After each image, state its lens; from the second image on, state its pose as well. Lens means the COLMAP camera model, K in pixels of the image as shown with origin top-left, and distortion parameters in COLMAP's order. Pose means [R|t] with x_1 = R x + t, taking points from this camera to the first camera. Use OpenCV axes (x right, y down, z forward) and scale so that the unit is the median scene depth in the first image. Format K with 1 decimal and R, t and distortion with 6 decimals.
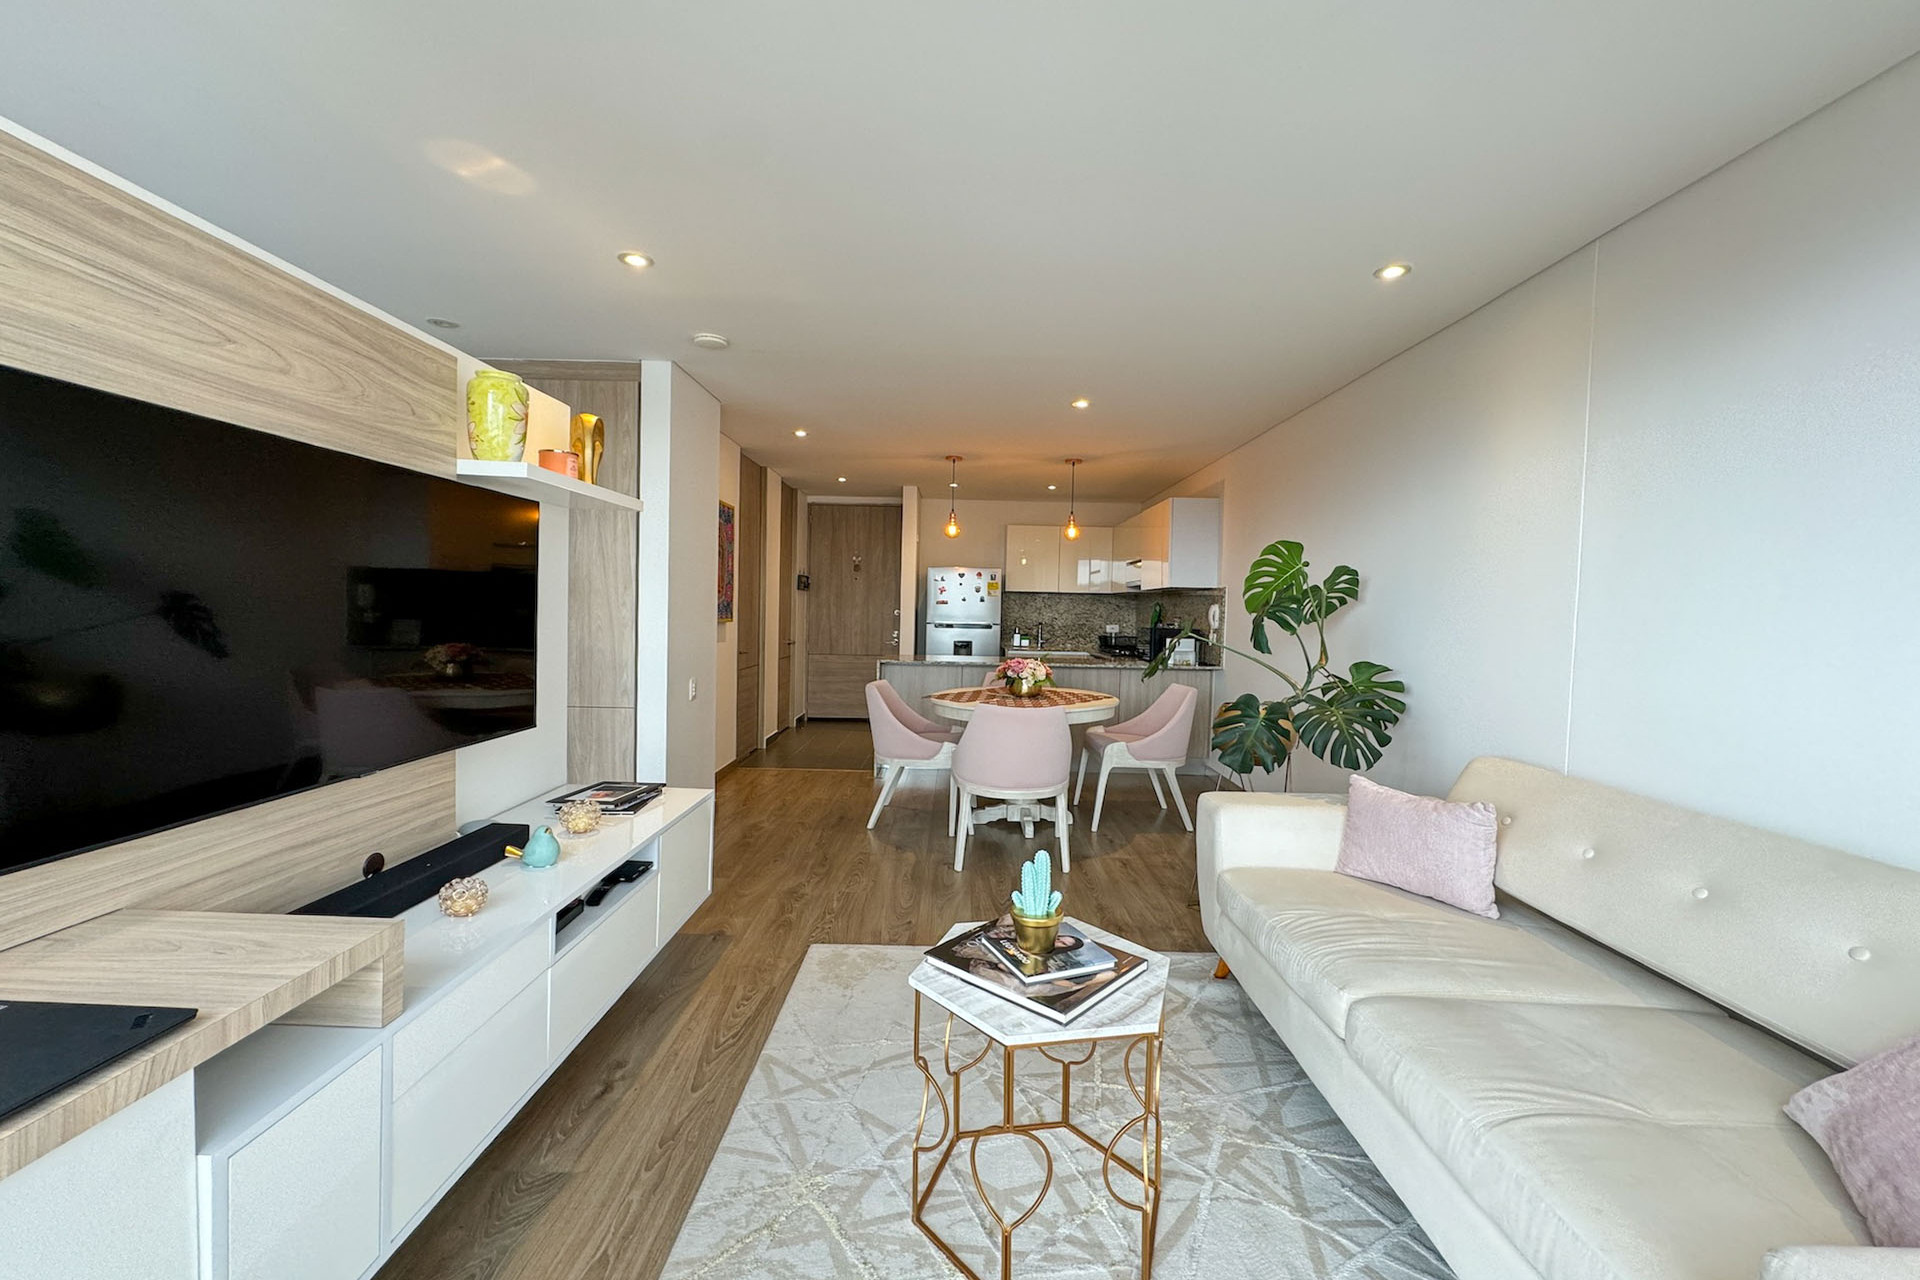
lens RADIAL K [[782.9, 0, 955.6], [0, 782.9, 640.9], [0, 0, 1]] dist [-0.002312, 0.000461]
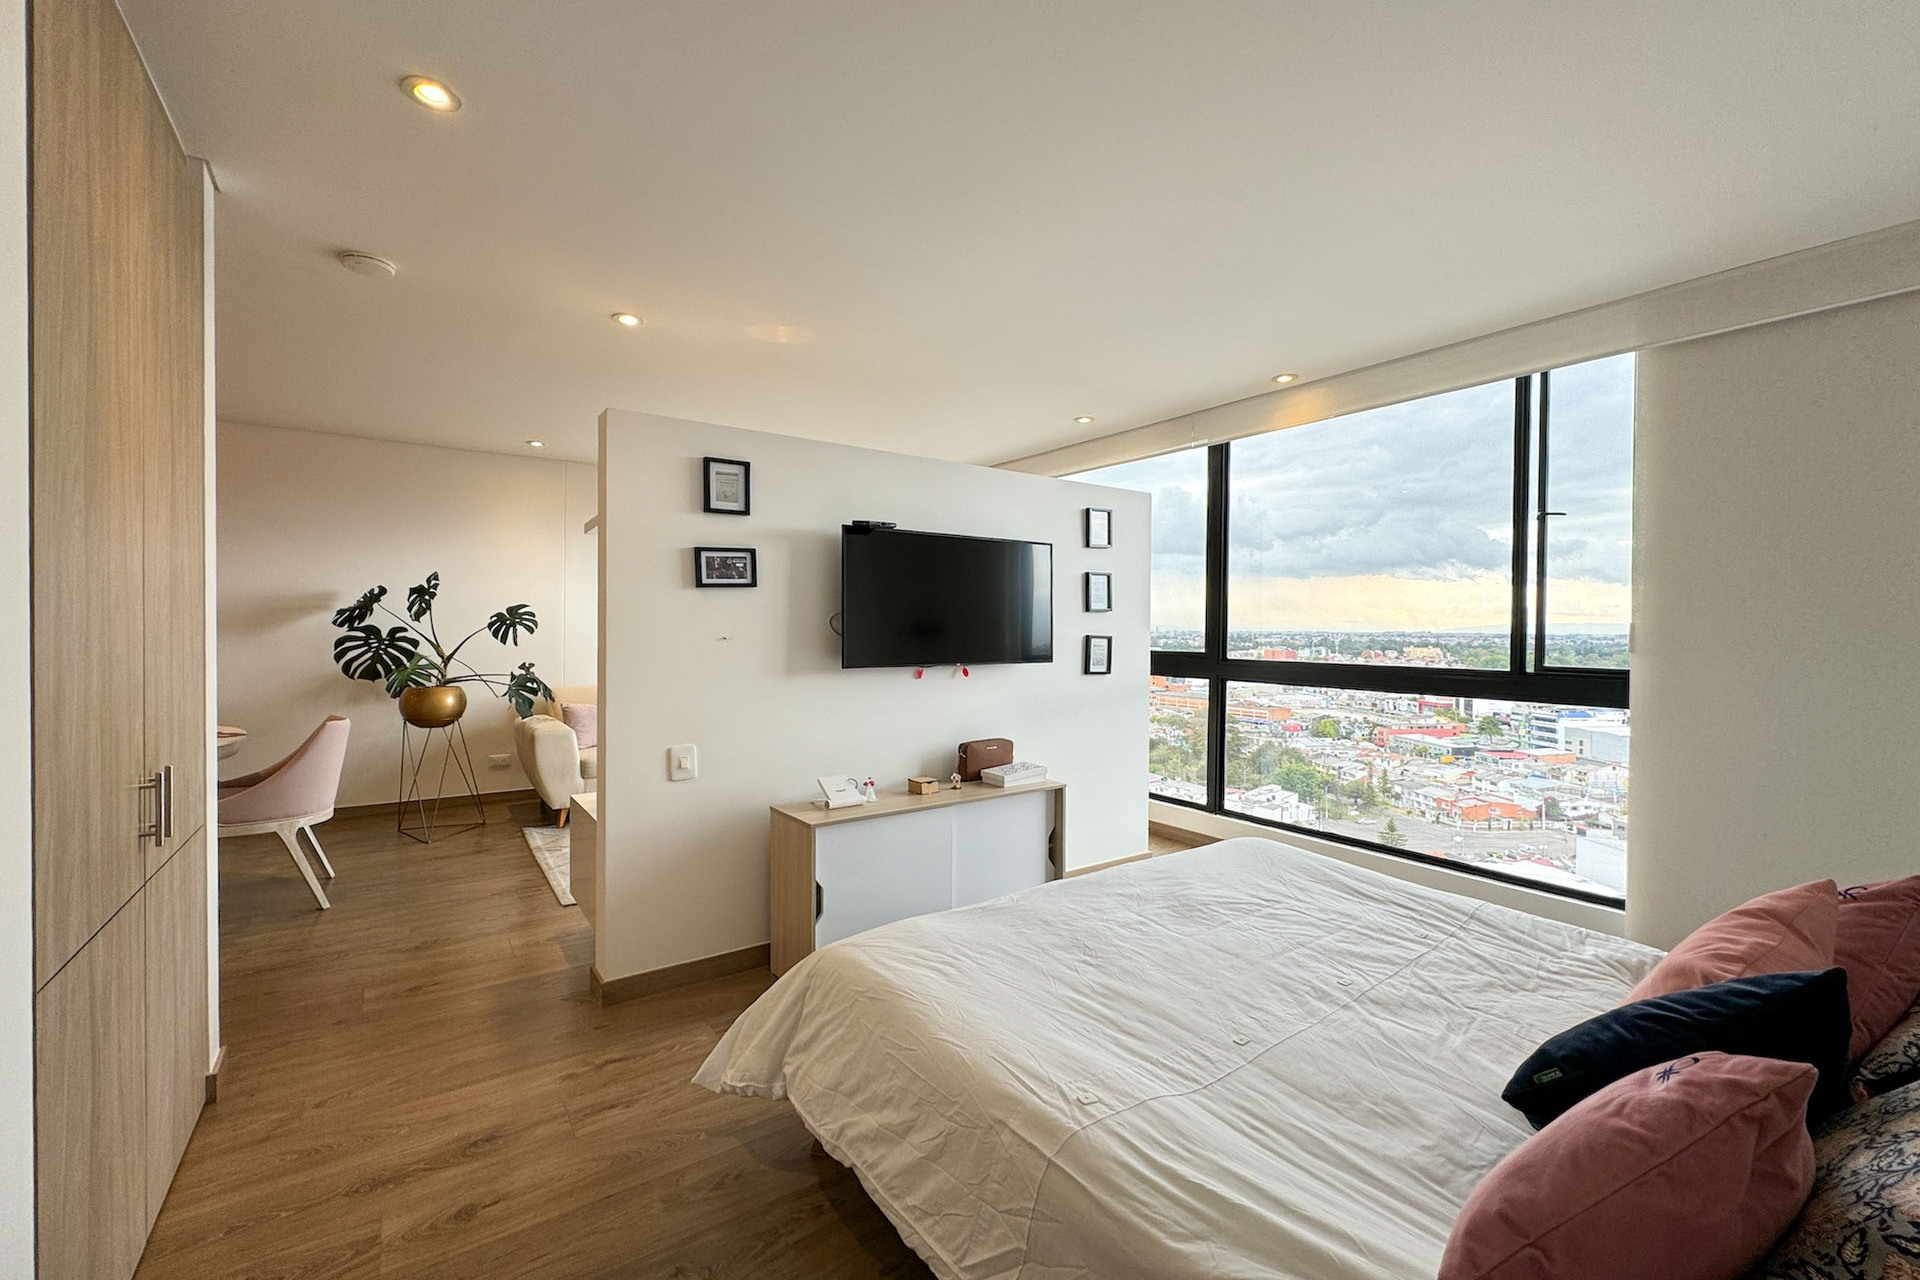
lens RADIAL K [[782.9, 0, 957.6], [0, 782.9, 629.5], [0, 0, 1]] dist [-0.002312, 0.000461]
pose [[-0.584670, -0.028590, 0.810767, -0.747053], [0.013707, 0.998888, 0.045108, -0.040457], [-0.811155, 0.037486, -0.583629, 0.596546]]
